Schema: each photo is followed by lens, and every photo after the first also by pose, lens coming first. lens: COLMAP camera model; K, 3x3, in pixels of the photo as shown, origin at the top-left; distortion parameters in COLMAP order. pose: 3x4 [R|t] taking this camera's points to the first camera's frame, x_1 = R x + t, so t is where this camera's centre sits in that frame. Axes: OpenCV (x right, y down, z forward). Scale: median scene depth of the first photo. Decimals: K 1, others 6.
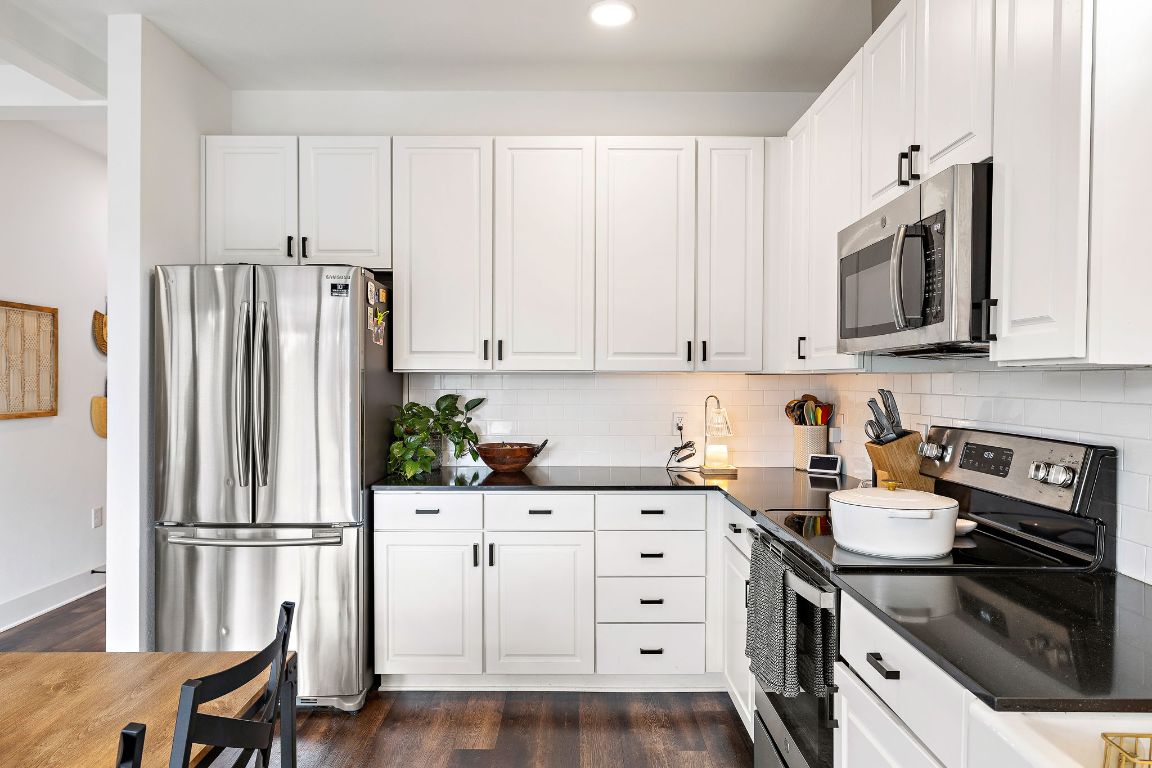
lens RADIAL K [[748.8, 0, 578.2], [0, 748.8, 384.7], [0, 0, 1]] dist [0.009611, 0.000526]
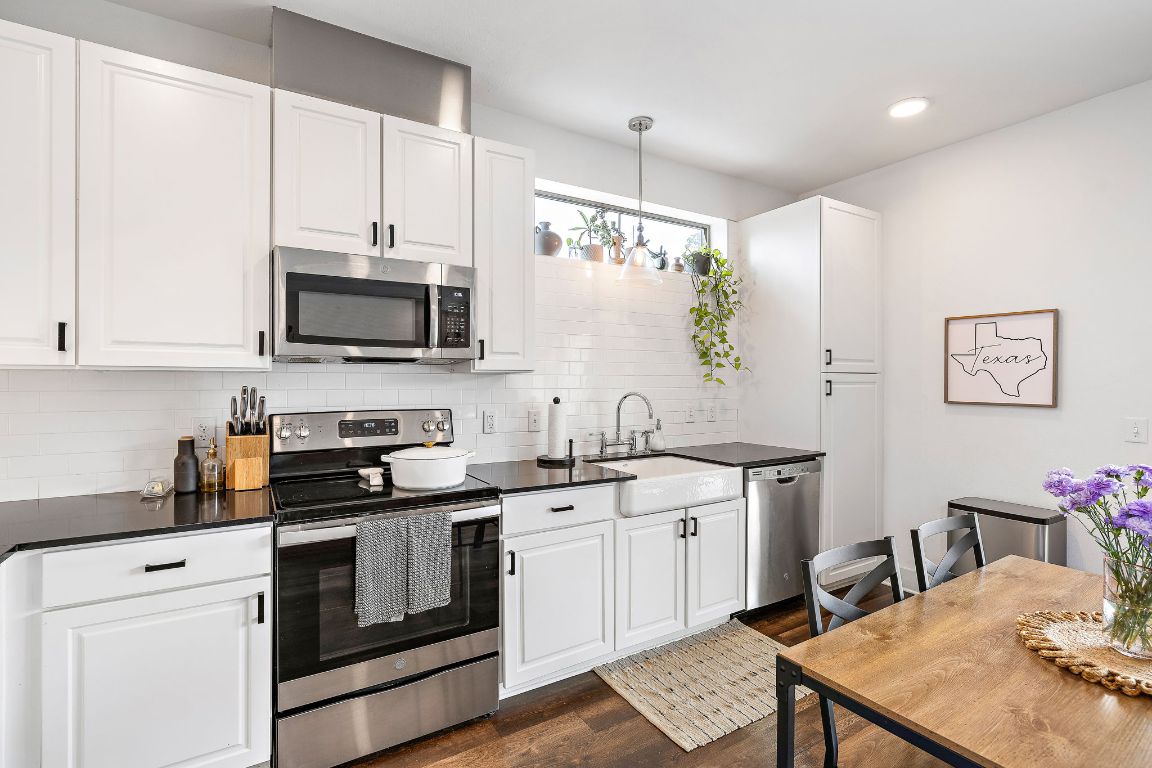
lens RADIAL K [[523.4, 0, 574.2], [0, 523.4, 380.4], [0, 0, 1]] dist [-0.005228, -0.000678]
pose [[-0.509424, -0.011266, 0.860442, -0.399451], [-0.000778, 0.999920, 0.012631, -0.010063], [-0.860515, 0.005766, -0.509392, 0.743374]]
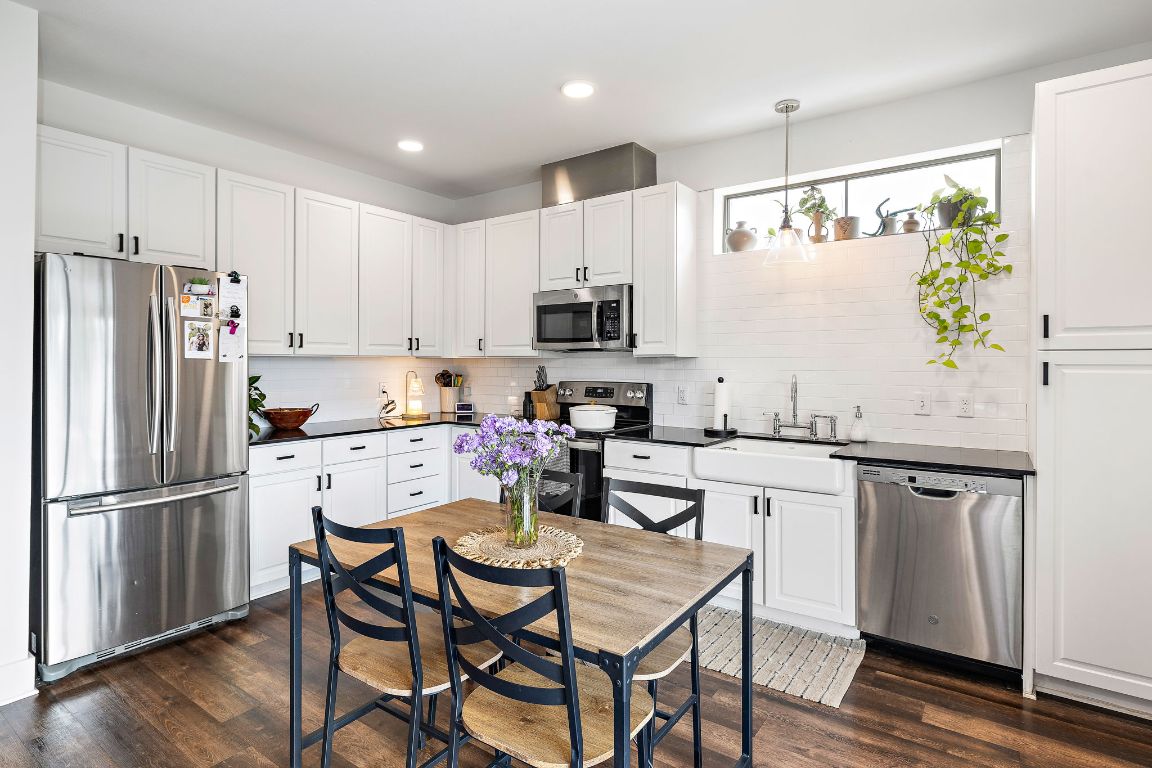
lens RADIAL K [[589.9, 0, 581.0], [0, 589.9, 364.5], [0, 0, 1]] dist [-0.000787, -0.000205]
pose [[0.579098, -0.006918, 0.815229, -0.697132], [0.006954, 0.999970, 0.003547, -0.001859], [-0.815229, 0.003615, 0.579128, -0.064093]]
